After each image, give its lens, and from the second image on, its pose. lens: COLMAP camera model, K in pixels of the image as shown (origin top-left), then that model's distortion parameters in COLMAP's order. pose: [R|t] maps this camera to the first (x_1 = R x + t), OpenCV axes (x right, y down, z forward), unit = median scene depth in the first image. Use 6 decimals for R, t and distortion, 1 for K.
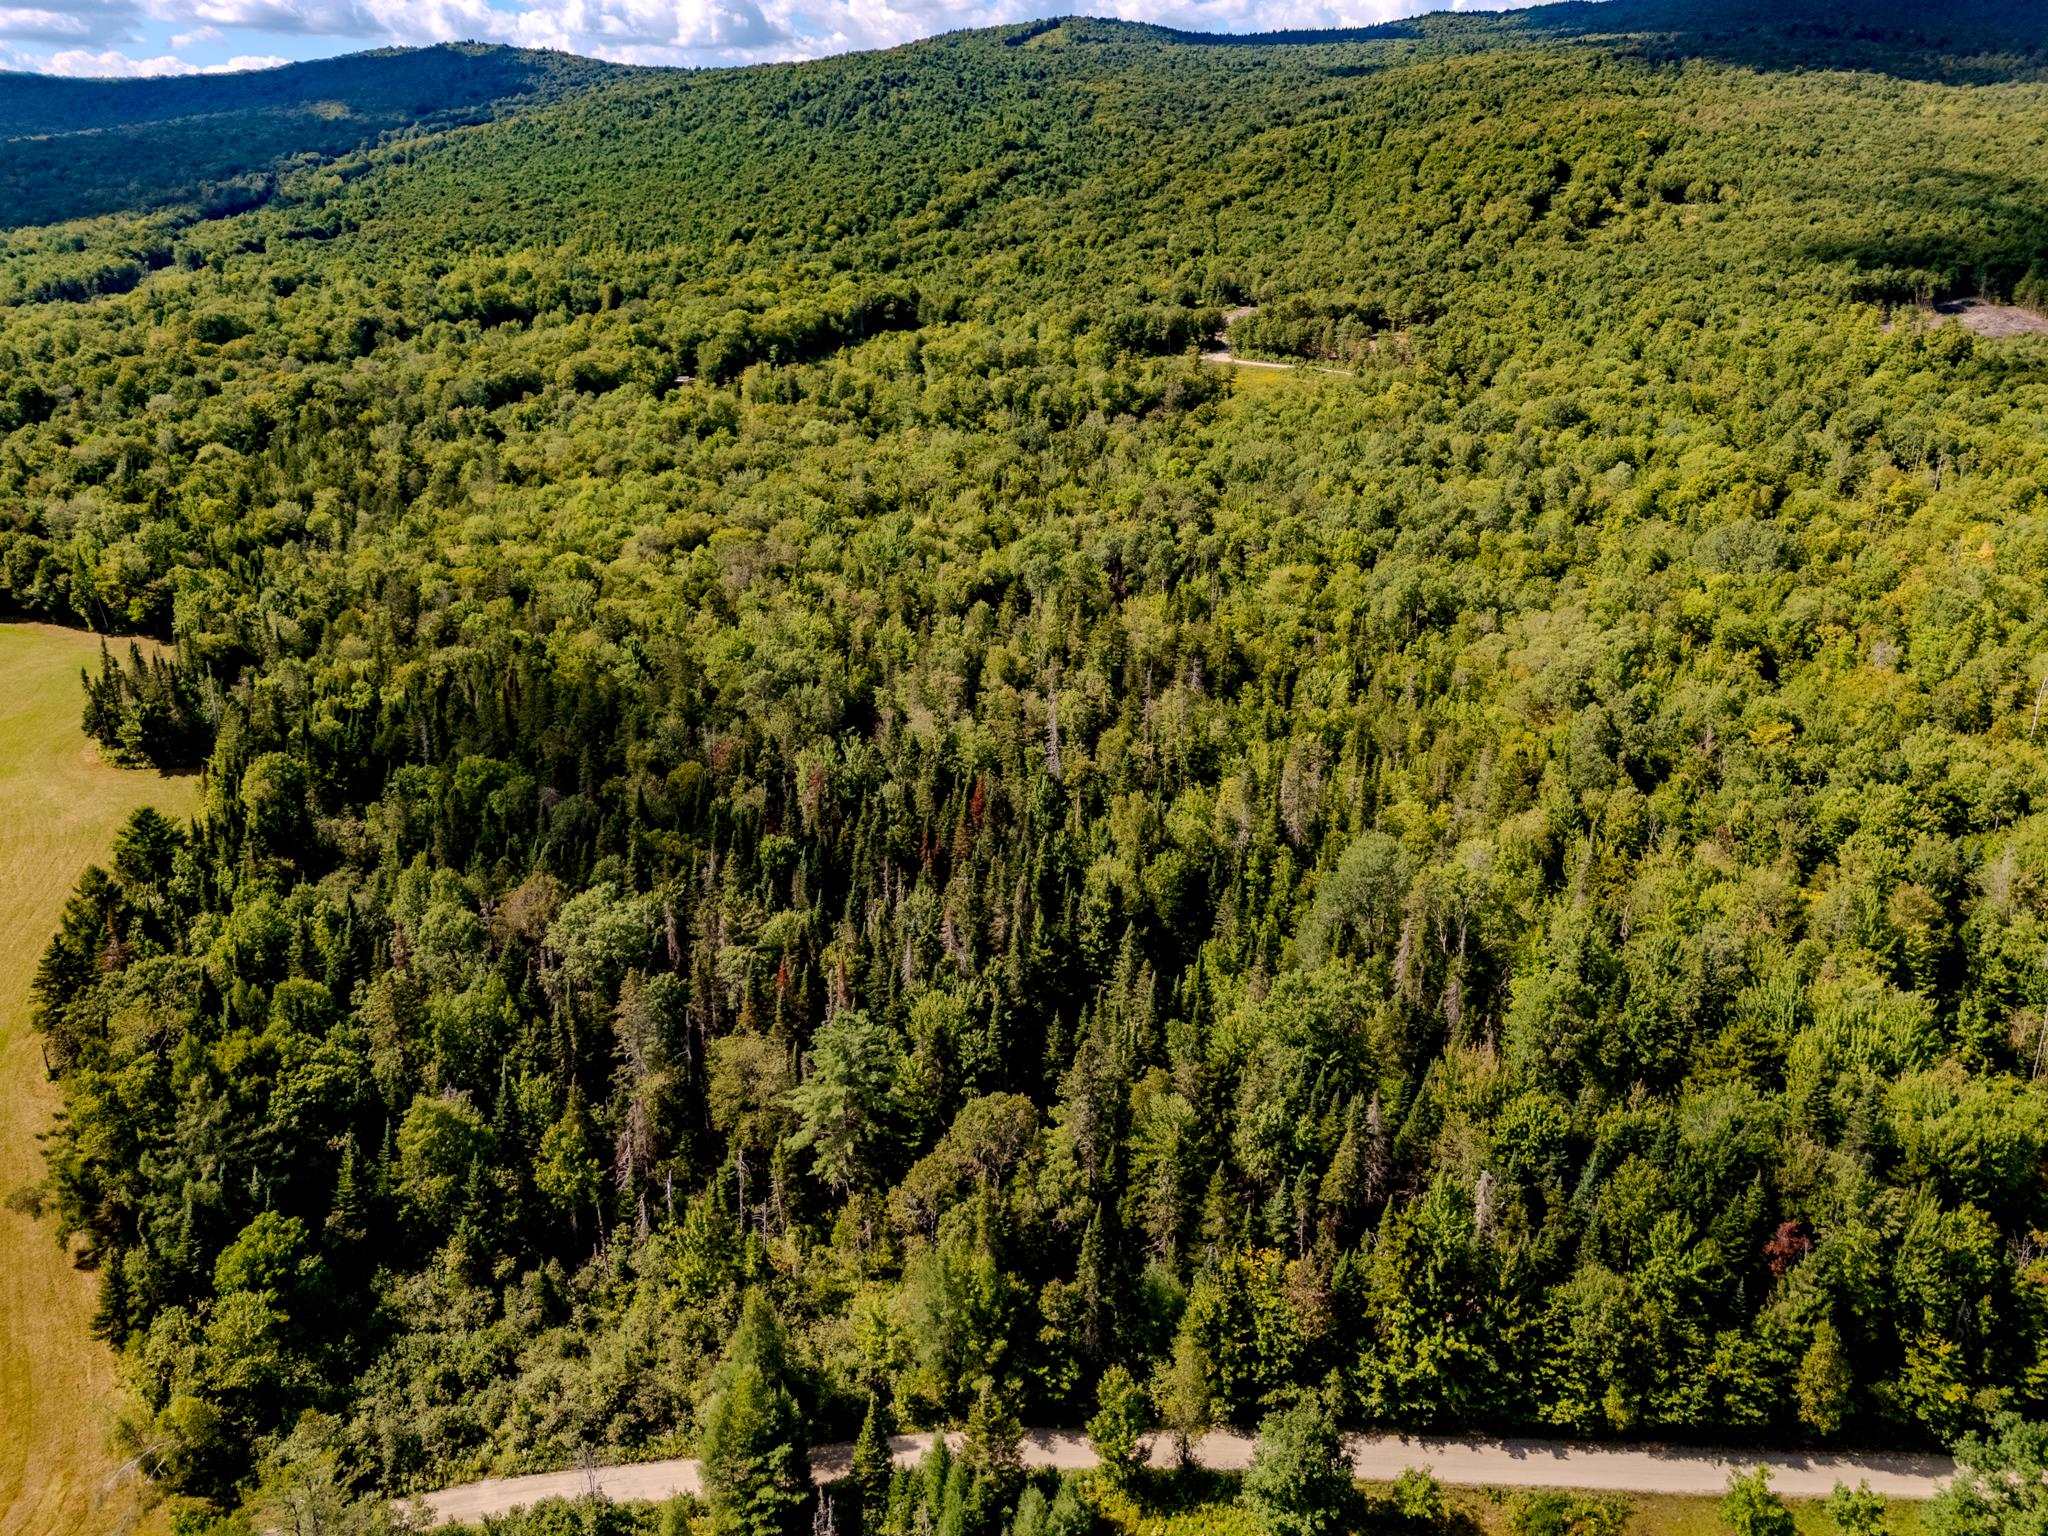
lens RADIAL K [[1571.5, 0, 1057.1], [0, 1571.5, 720.4], [0, 0, 1]] dist [0.090562, -0.089861]
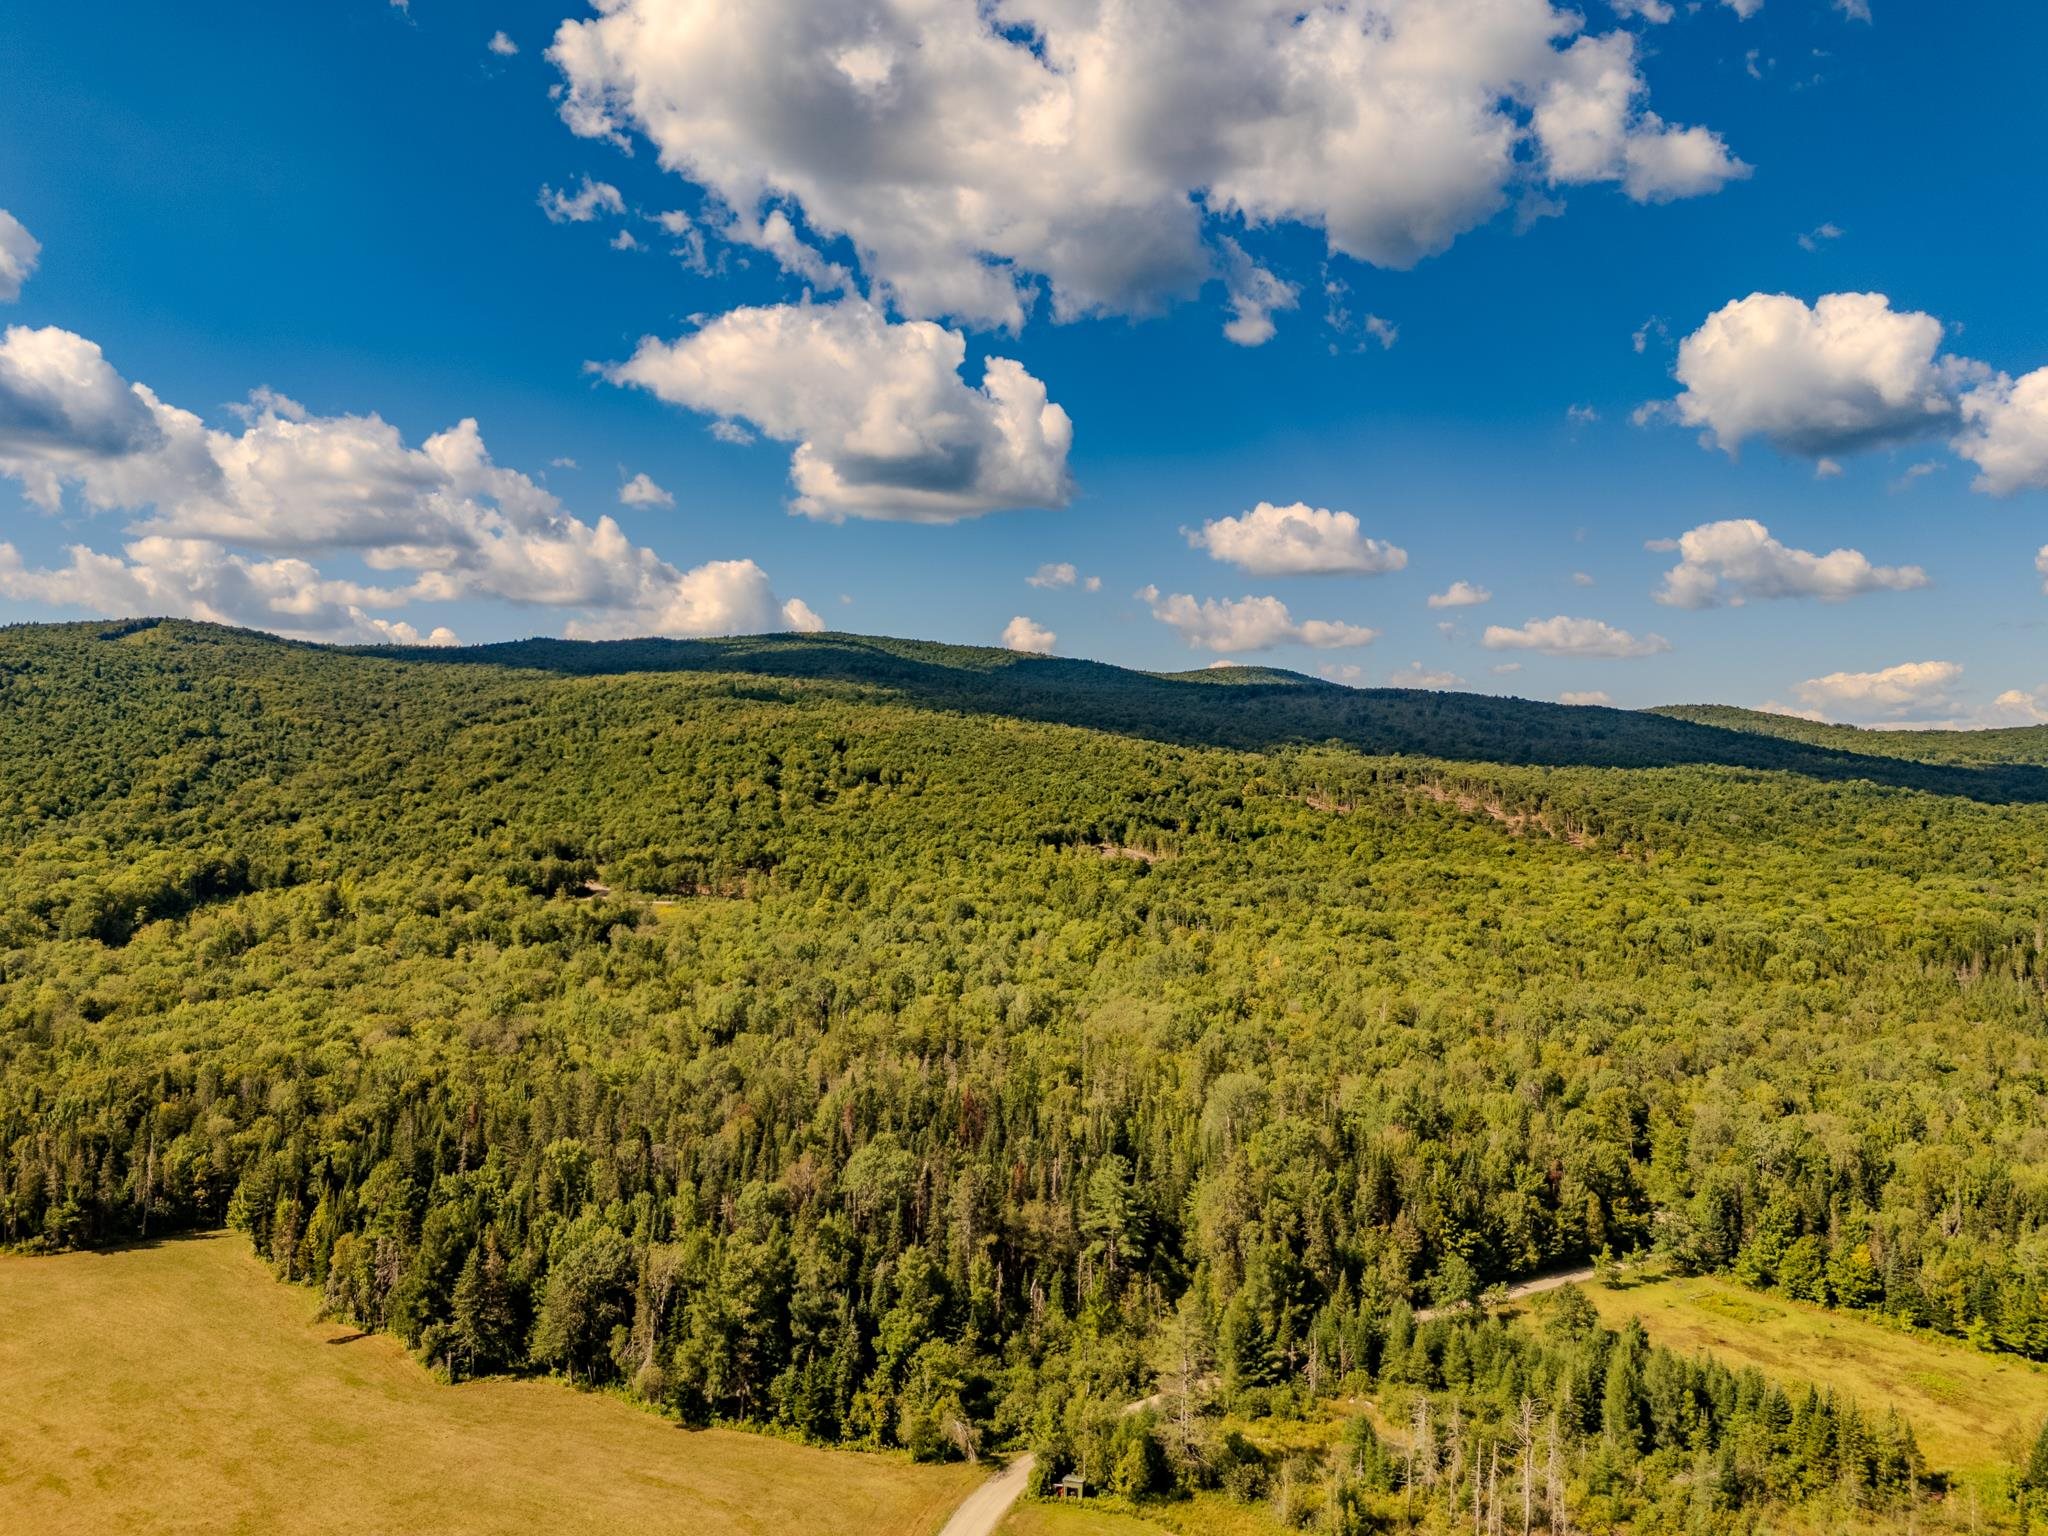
lens RADIAL K [[1571.5, 0, 1060.9], [0, 1571.5, 787.1], [0, 0, 1]] dist [0.090562, -0.089861]
pose [[0.815129, 0.002638, 0.579273, -0.651511], [0.185606, 0.946080, -0.265487, 0.138512], [-0.548739, 0.323923, 0.770688, -0.220680]]
